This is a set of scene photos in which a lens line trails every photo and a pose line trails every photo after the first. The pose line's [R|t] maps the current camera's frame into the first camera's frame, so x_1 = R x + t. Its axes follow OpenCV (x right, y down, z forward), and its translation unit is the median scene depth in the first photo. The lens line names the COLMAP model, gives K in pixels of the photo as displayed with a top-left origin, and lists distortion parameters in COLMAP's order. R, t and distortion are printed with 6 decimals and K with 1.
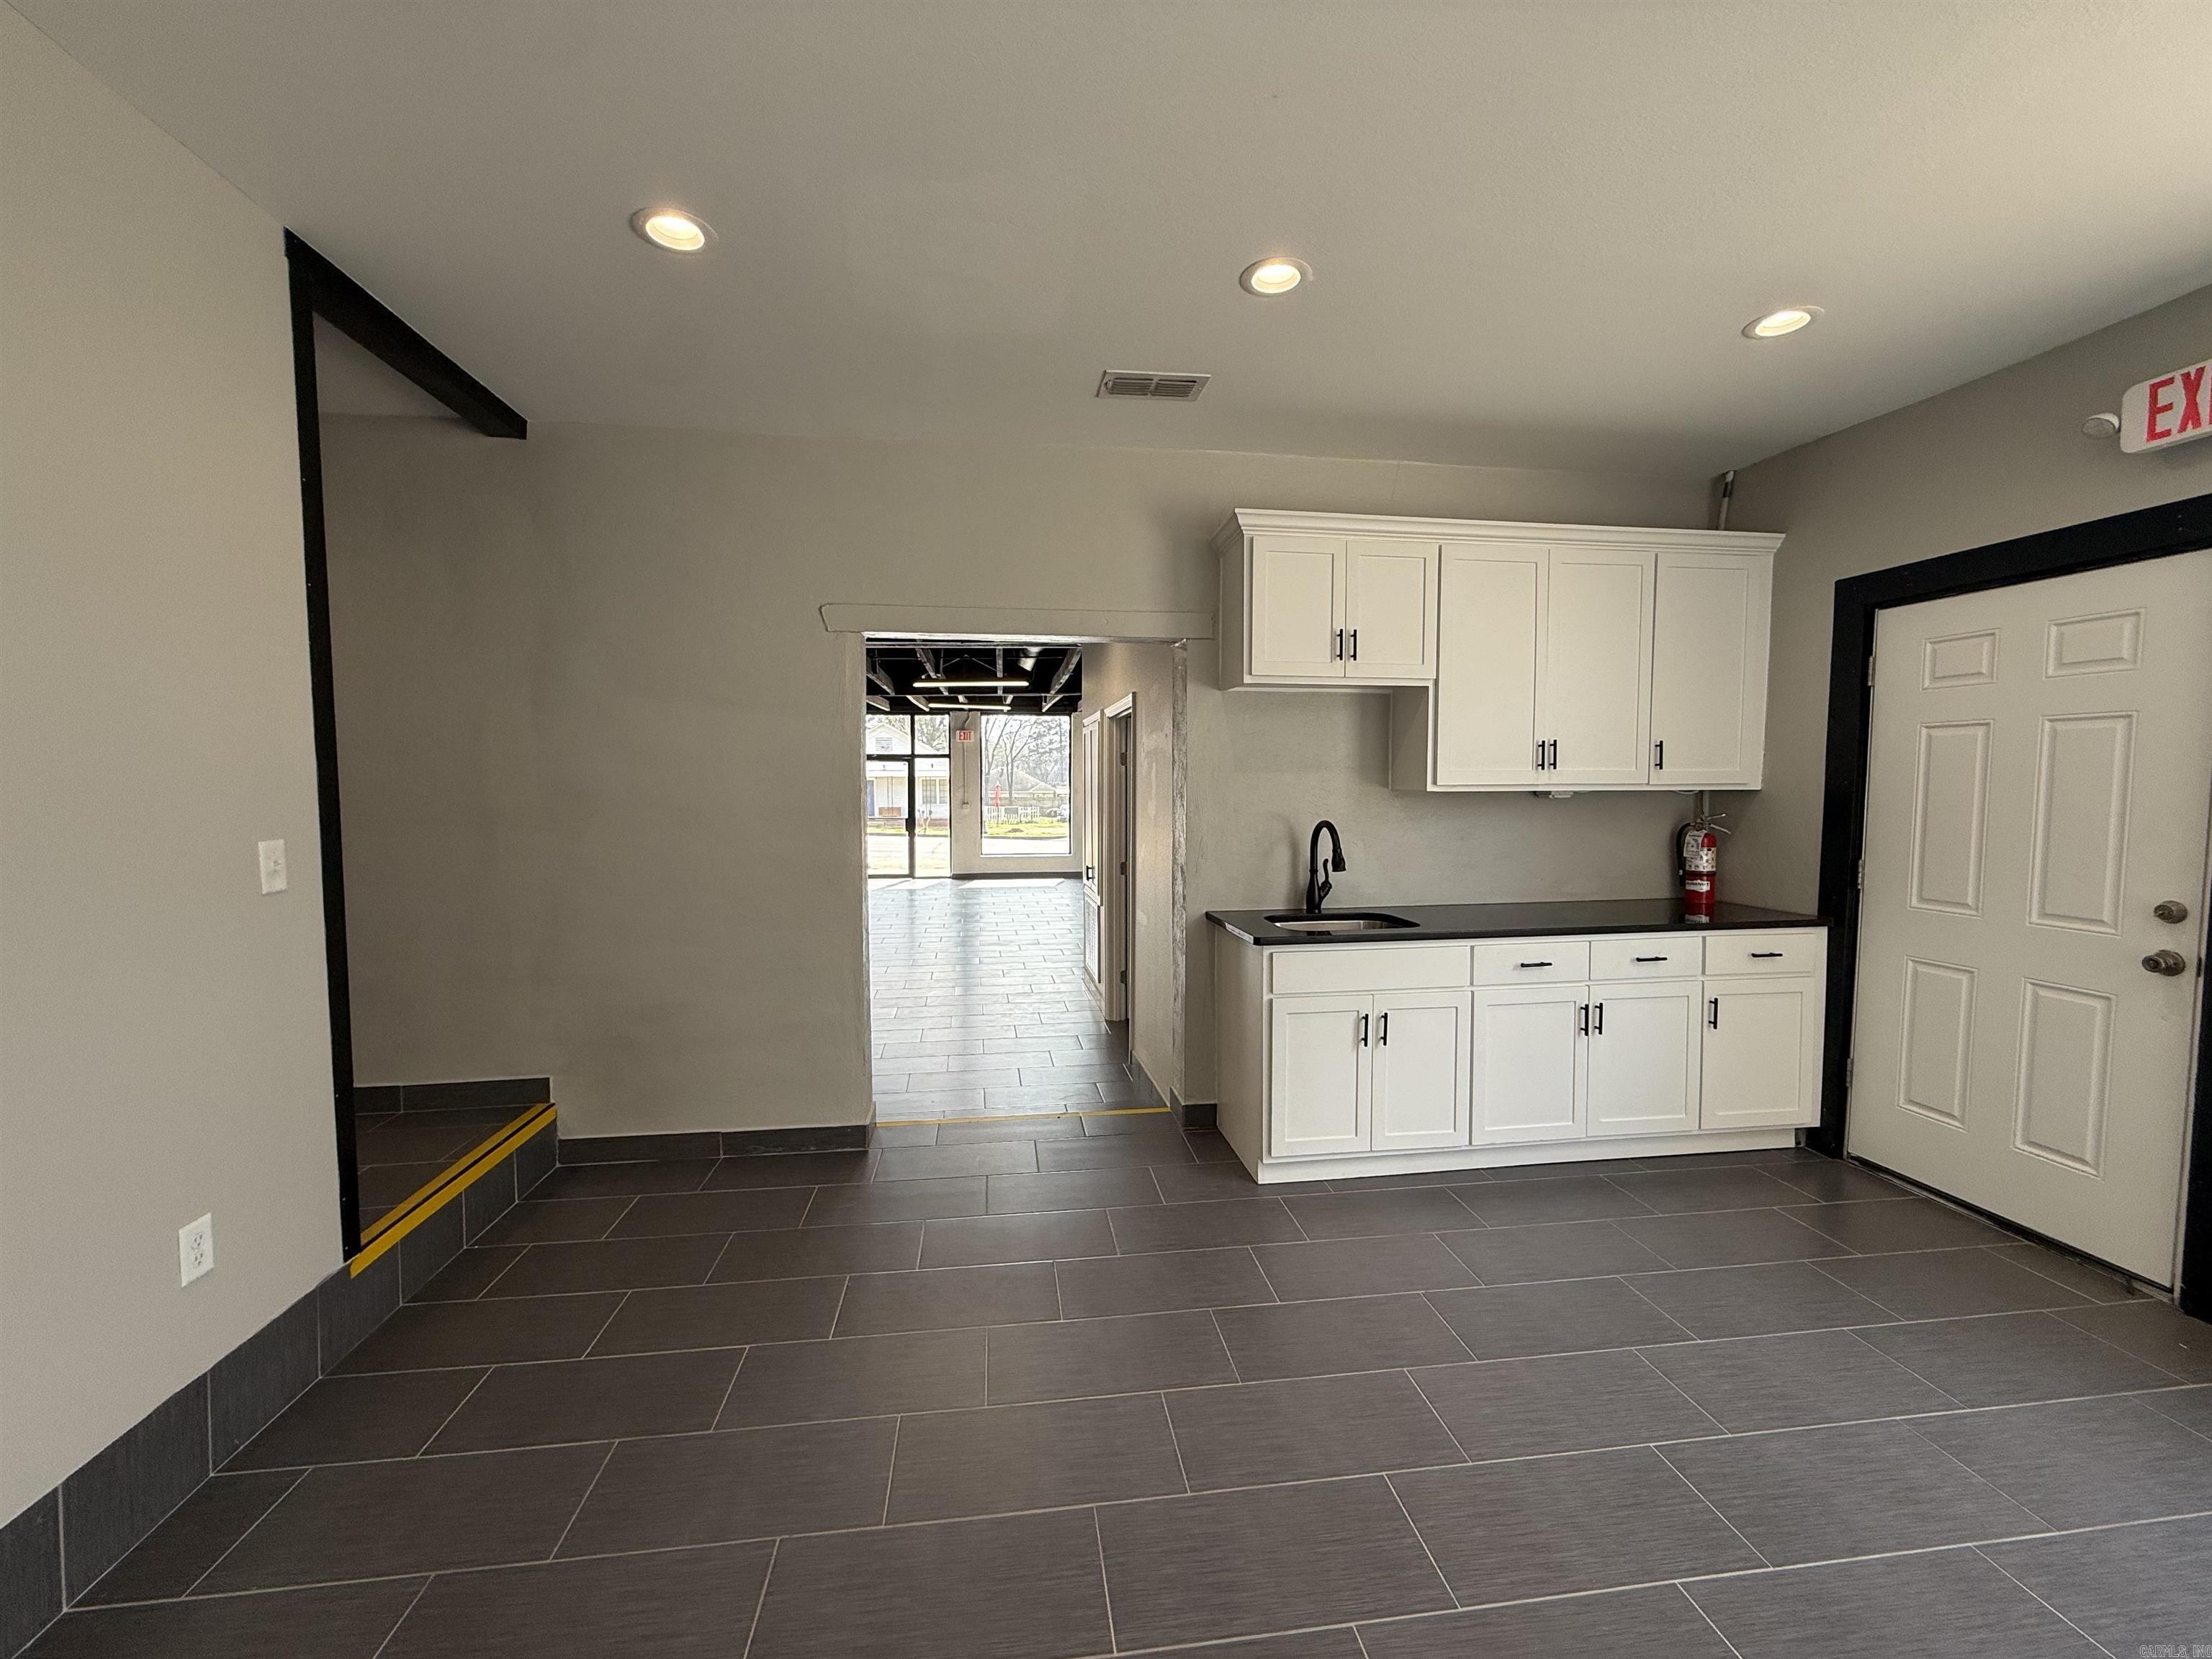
lens RADIAL K [[881.3, 0, 1103.1], [0, 881.3, 828.0], [0, 0, 1]] dist [-0.000225, 0.000232]
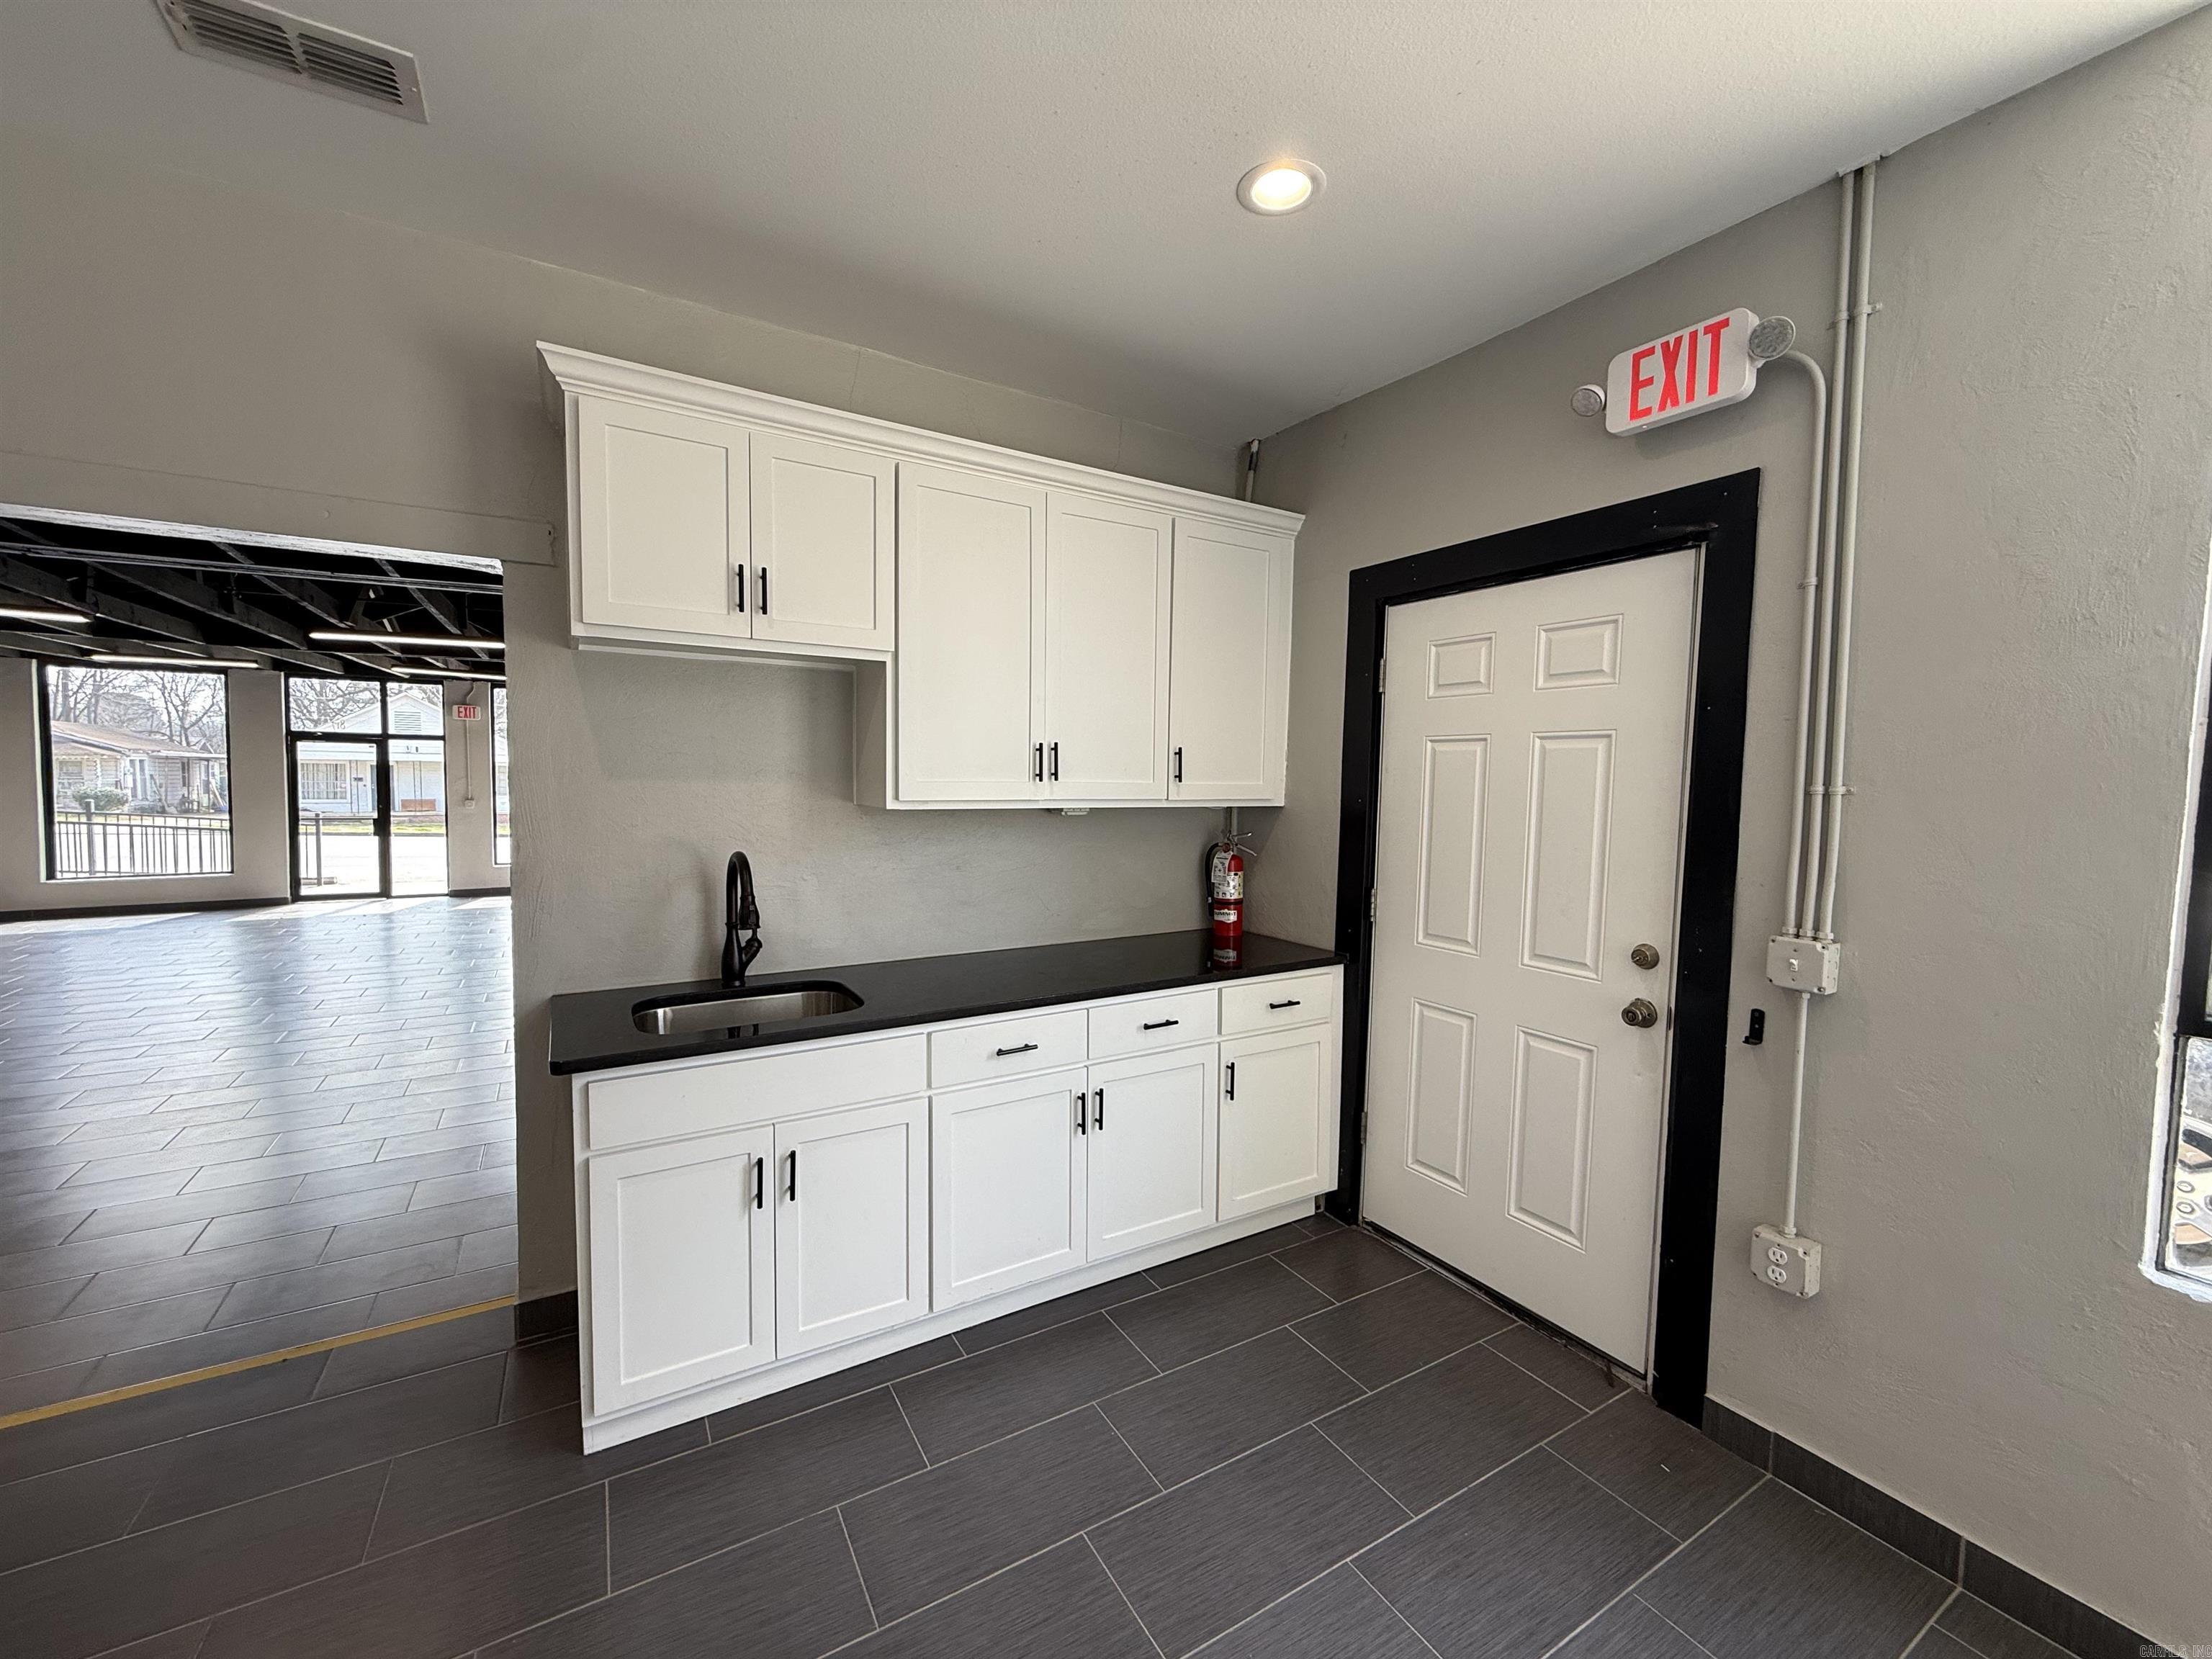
lens RADIAL K [[881.3, 0, 1103.1], [0, 881.3, 828.0], [0, 0, 1]] dist [-0.000225, 0.000232]
pose [[0.920914, -0.007207, 0.389700, 0.251707], [0.004059, 0.999952, 0.008900, -0.032091], [-0.389746, -0.006614, 0.920899, 0.276163]]
